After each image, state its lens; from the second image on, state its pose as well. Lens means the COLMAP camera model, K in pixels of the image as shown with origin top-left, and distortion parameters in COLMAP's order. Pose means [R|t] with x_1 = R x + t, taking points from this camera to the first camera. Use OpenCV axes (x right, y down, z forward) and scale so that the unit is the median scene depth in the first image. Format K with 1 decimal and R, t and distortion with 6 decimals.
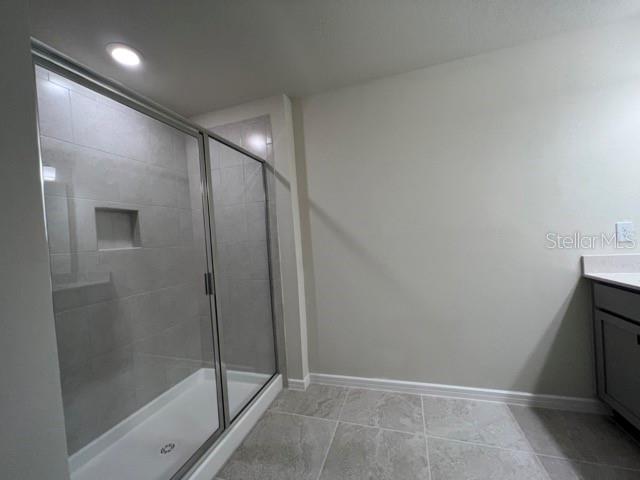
lens RADIAL K [[253.8, 0, 320.0], [0, 253.8, 240.0], [0, 0, 1]] dist [0.001404, 0.000138]
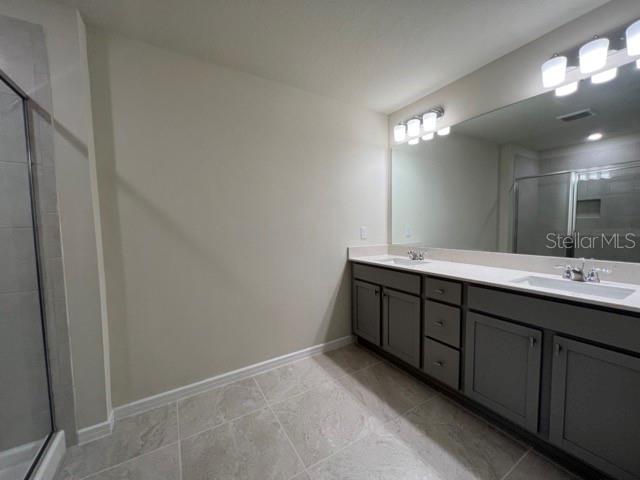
lens RADIAL K [[253.8, 0, 320.0], [0, 253.8, 240.0], [0, 0, 1]] dist [0.001404, 0.000138]
pose [[0.660892, 0.014260, 0.750345, -0.253793], [-0.023443, 0.999724, 0.001649, 0.018206], [-0.750114, -0.018680, 0.661044, 0.077861]]
